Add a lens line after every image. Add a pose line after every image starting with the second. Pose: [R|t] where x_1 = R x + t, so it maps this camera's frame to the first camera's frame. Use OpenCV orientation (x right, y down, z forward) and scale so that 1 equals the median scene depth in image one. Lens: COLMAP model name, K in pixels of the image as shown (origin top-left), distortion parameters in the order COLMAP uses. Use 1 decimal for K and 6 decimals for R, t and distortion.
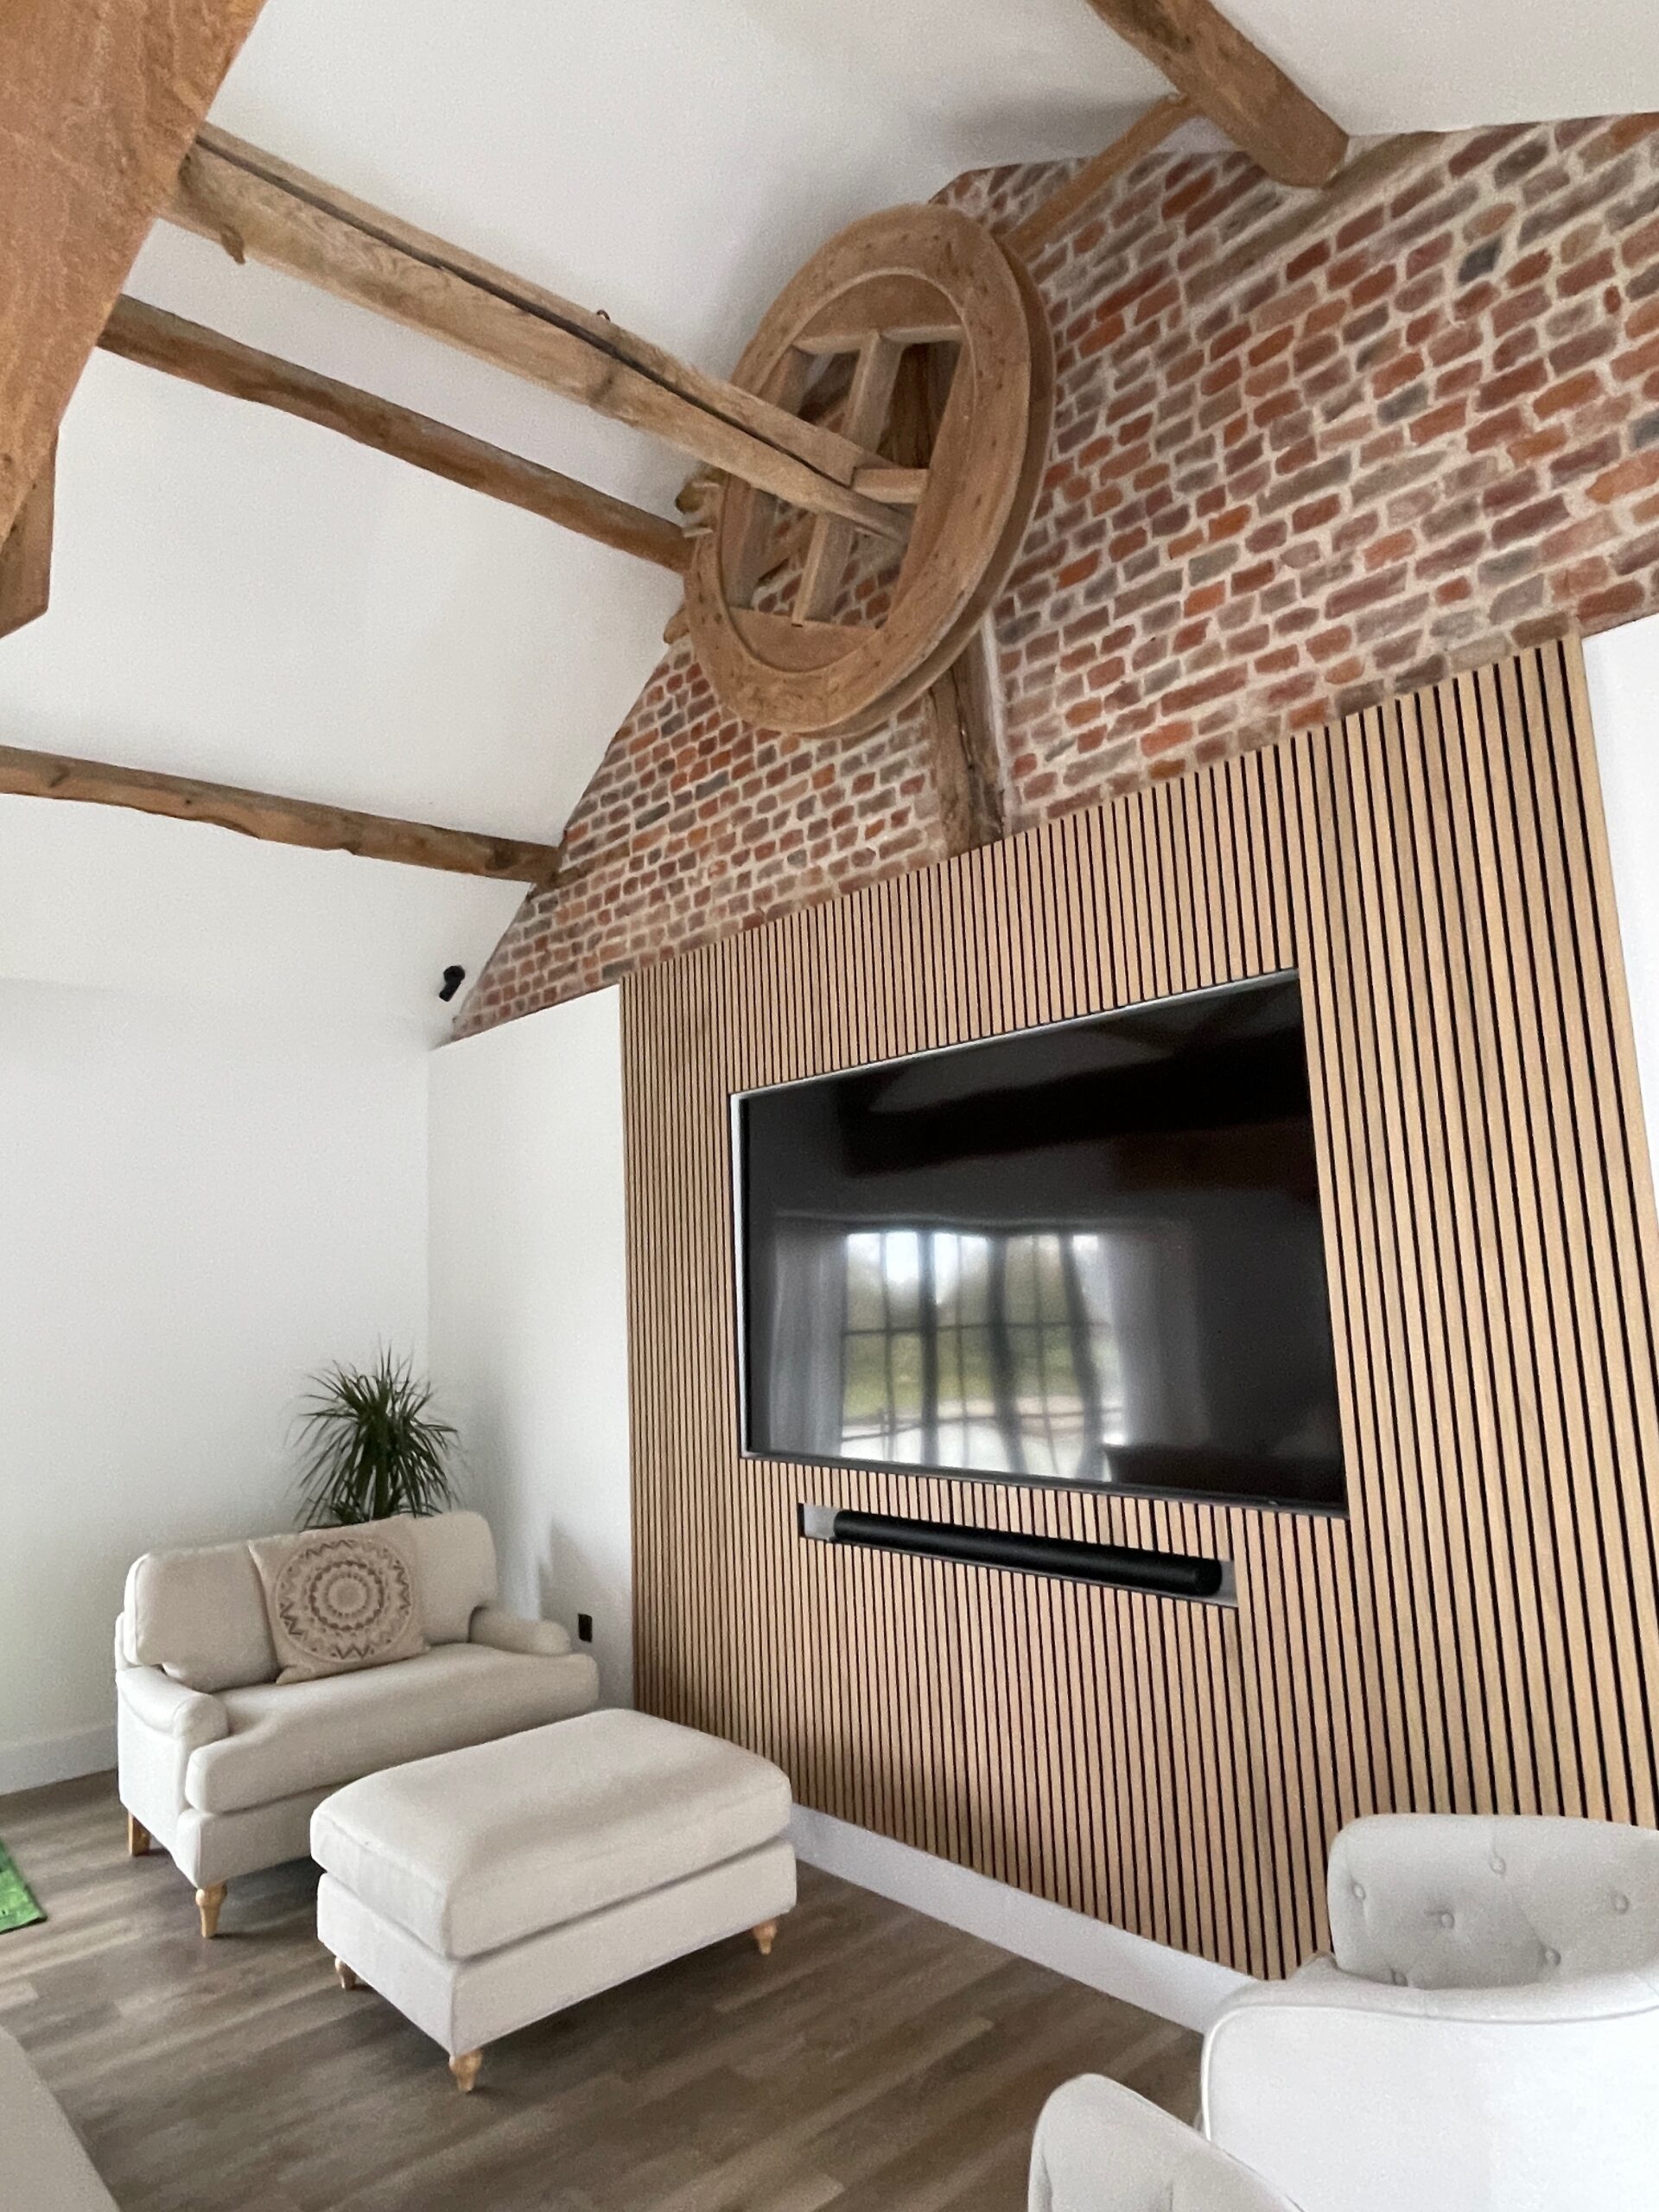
lens RADIAL K [[1363.8, 0, 759.7], [0, 1363.8, 1094.8], [0, 0, 1]] dist [-0.014877, 0.005051]
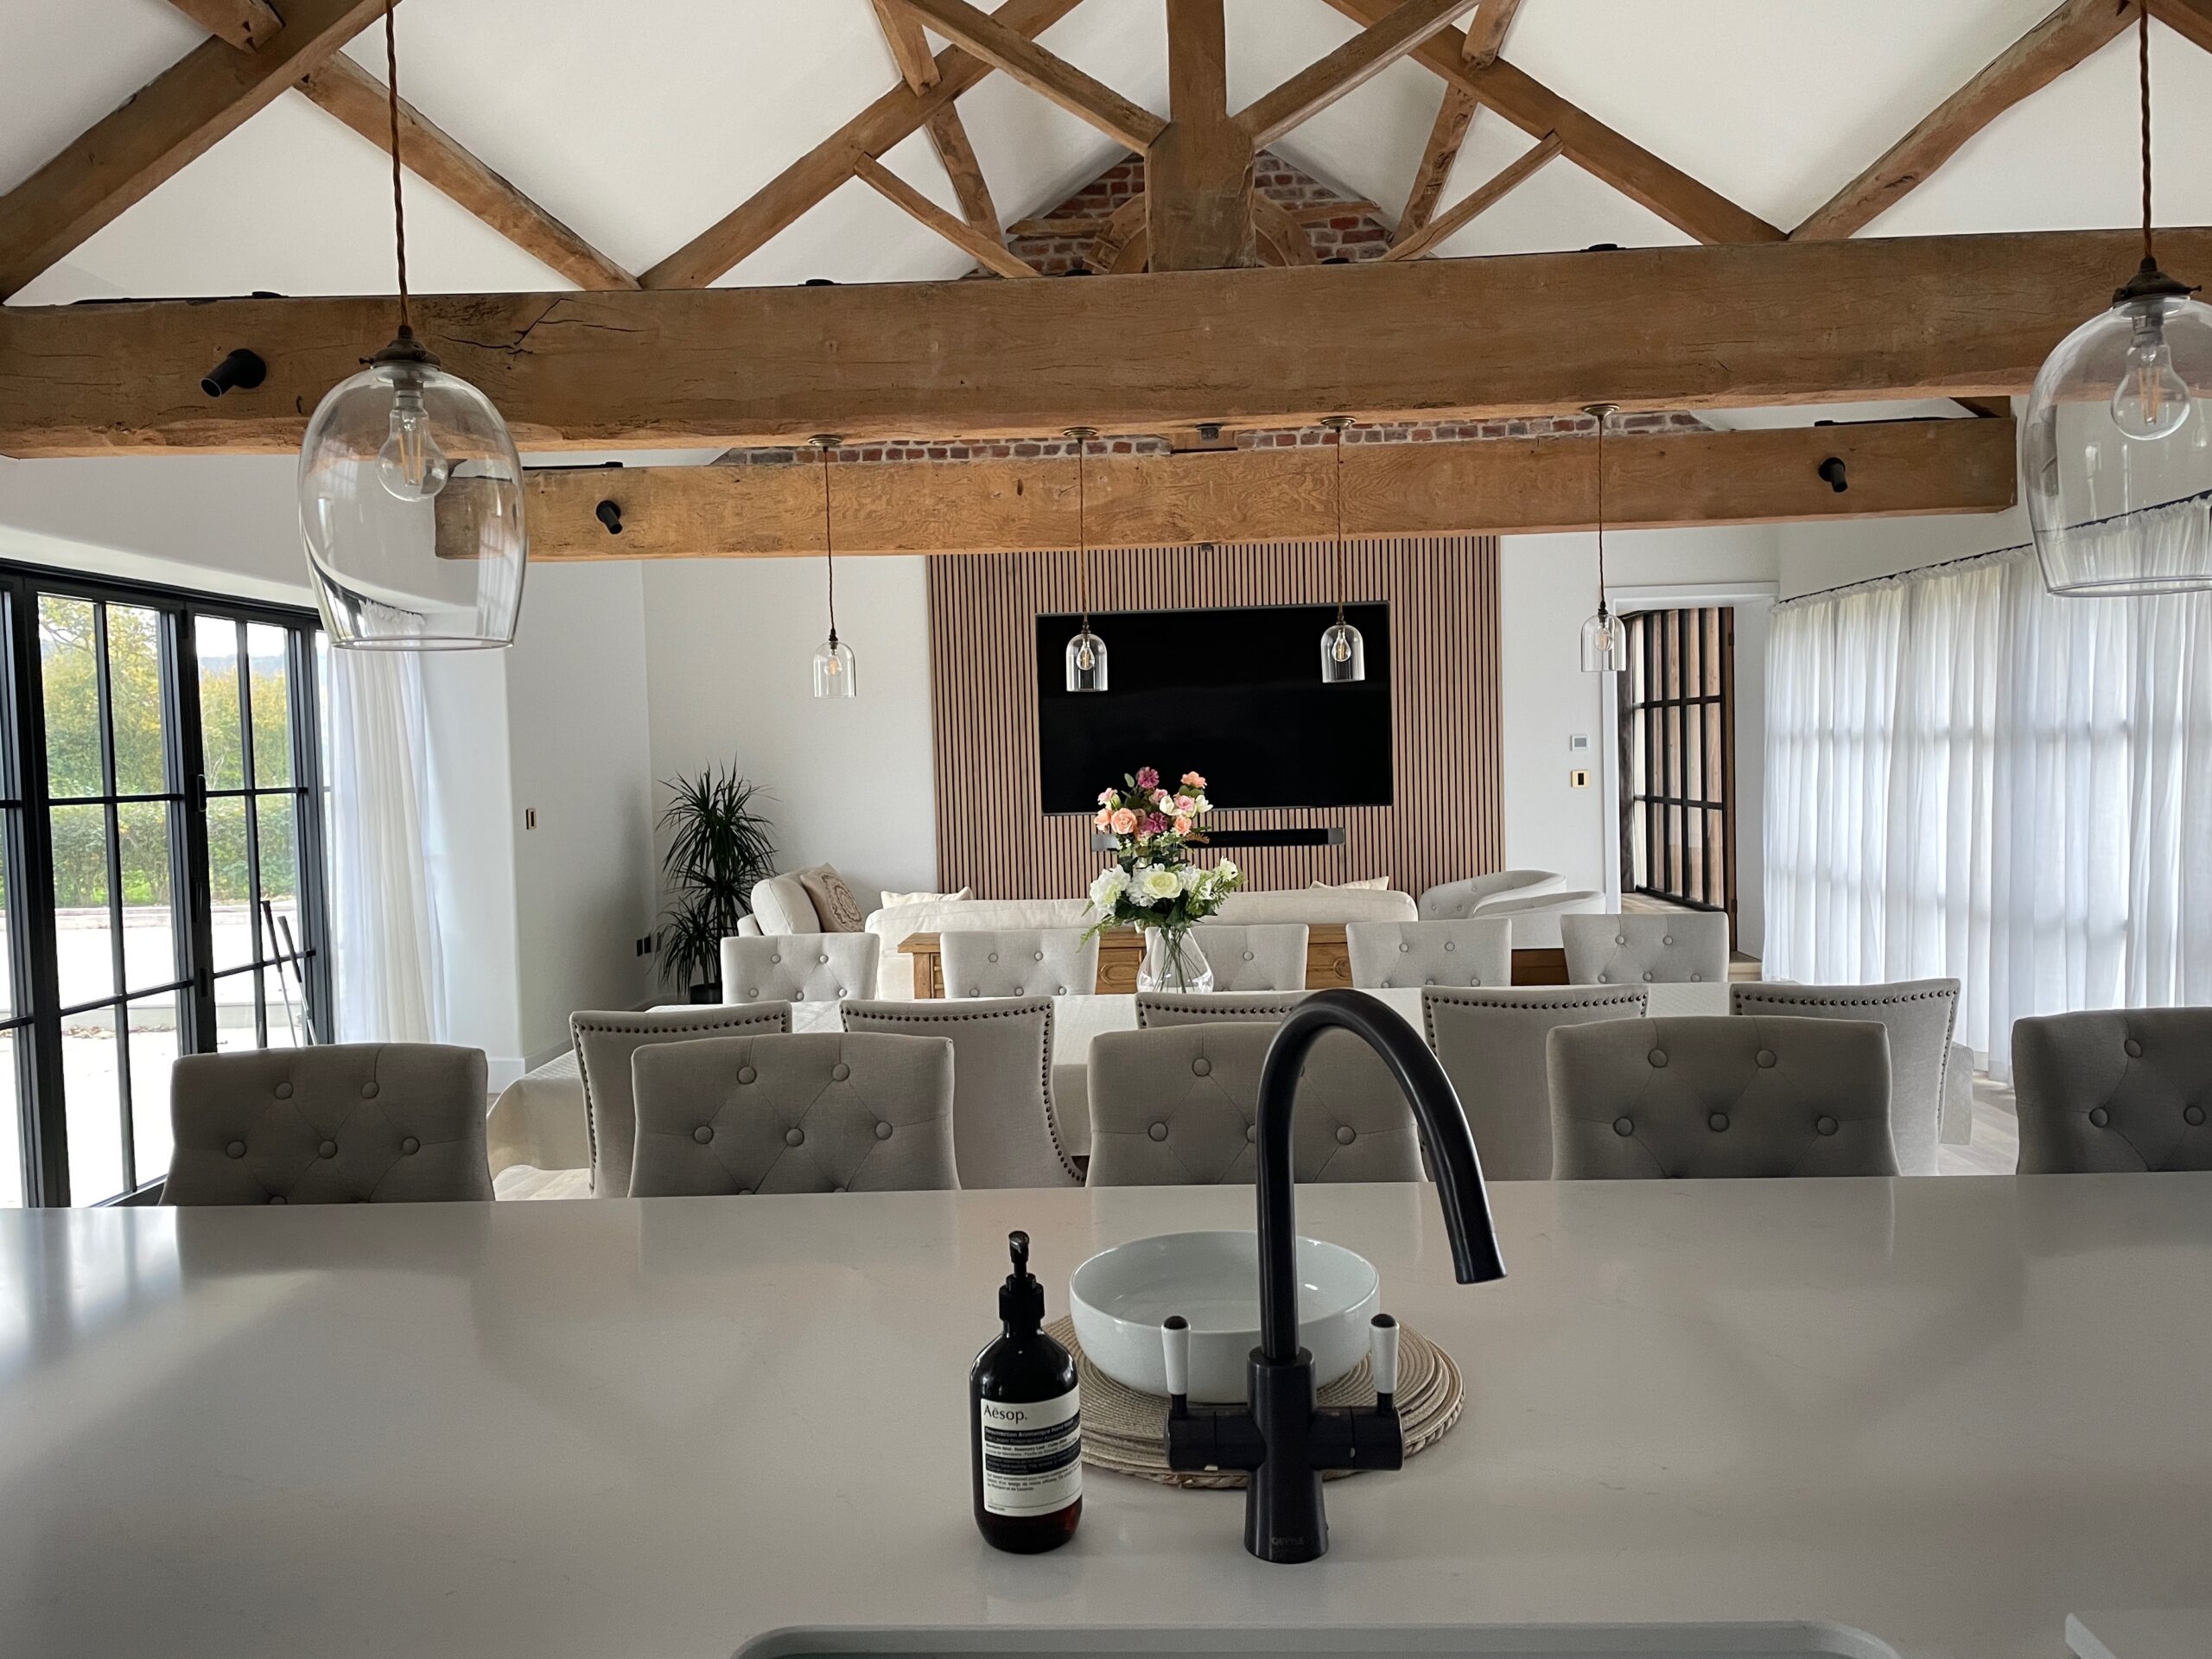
lens RADIAL K [[1692.0, 0, 1097.3], [0, 1692.0, 820.9], [0, 0, 1]] dist [0.106187, -0.138036]
pose [[0.667539, -0.013417, 0.744454, -2.224319], [-0.103833, 0.988391, 0.110918, 0.019626], [-0.737300, -0.151341, 0.658396, -0.730589]]
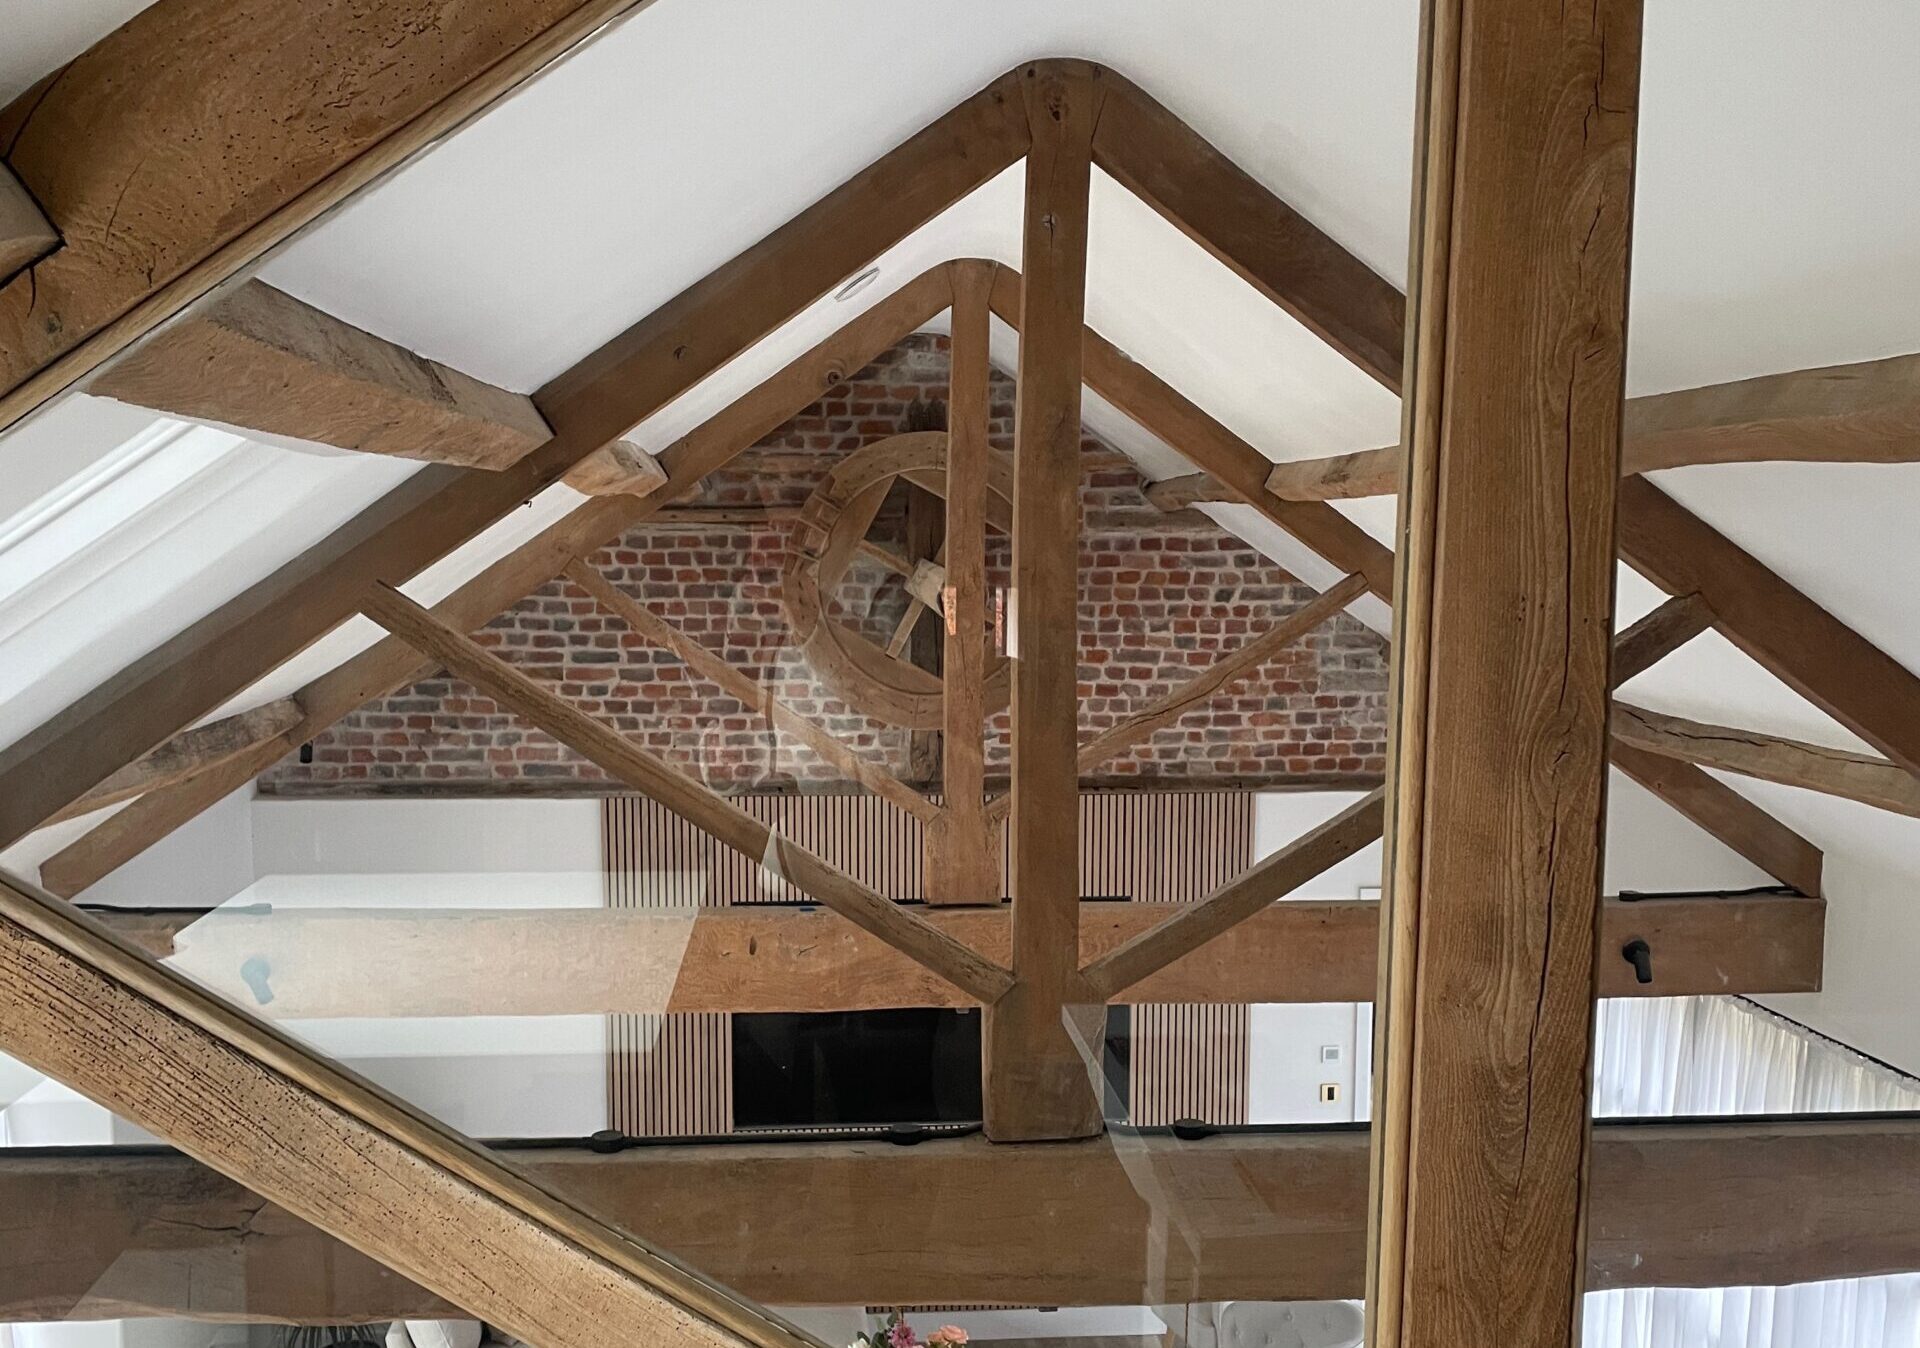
lens RADIAL K [[1954.3, 0, 959.9], [0, 1954.3, 814.5], [0, 0, 1]] dist [0.166840, -0.416113]
pose [[0.563610, -0.070867, 0.822995, -2.319634], [-0.145009, 0.972353, 0.183033, -0.737227], [-0.813213, -0.222501, 0.537752, -0.483798]]
